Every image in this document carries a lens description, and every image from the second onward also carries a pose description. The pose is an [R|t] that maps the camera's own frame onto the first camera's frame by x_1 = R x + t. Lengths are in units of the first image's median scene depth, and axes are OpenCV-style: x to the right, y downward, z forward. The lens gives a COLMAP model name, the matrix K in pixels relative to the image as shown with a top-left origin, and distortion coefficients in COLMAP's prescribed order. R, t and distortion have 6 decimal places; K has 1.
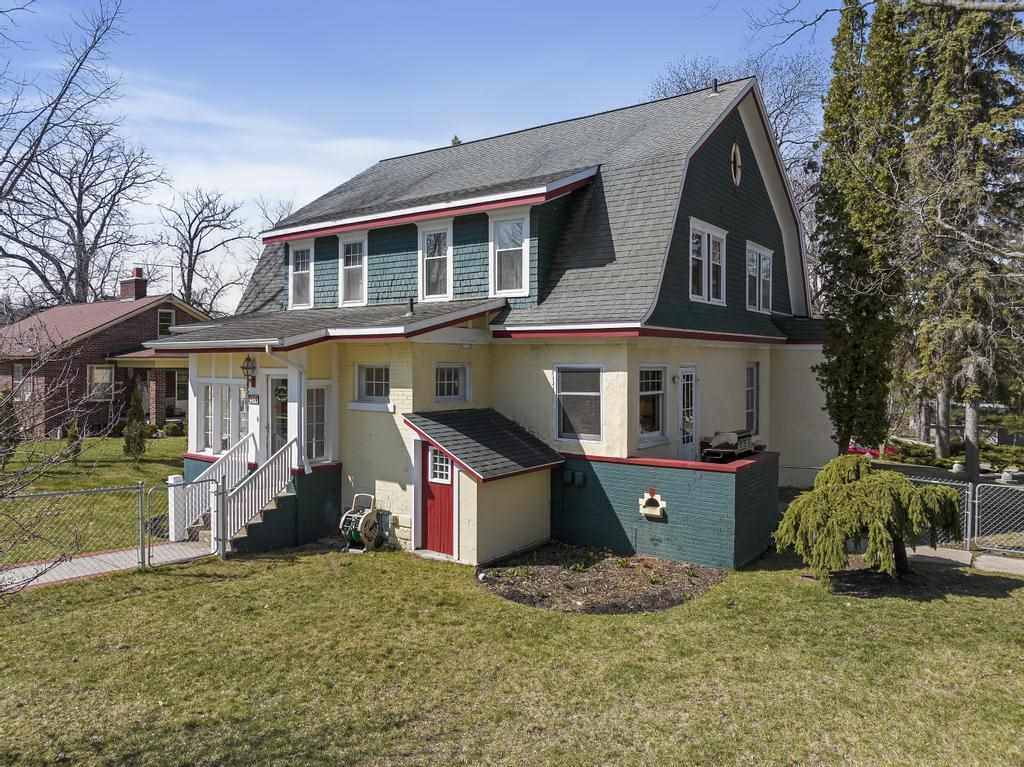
lens RADIAL K [[716.6, 0, 510.8], [0, 716.6, 371.9], [0, 0, 1]] dist [0.029206, 0.000527]
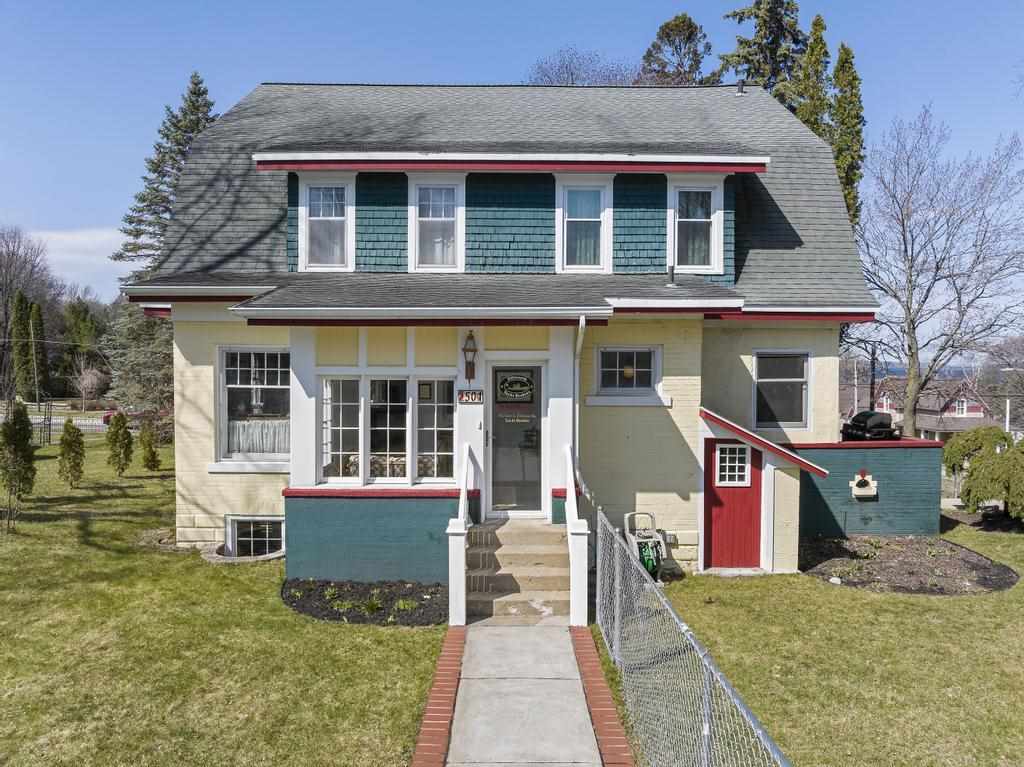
lens RADIAL K [[722.0, 0, 512.0], [0, 722.0, 383.5], [0, 0, 1]] dist [-0.004532, 0.021852]
pose [[0.802959, -0.018882, 0.595735, -0.755257], [0.007763, 0.999745, 0.021224, 0.011539], [-0.595983, -0.012417, 0.802901, 0.432094]]
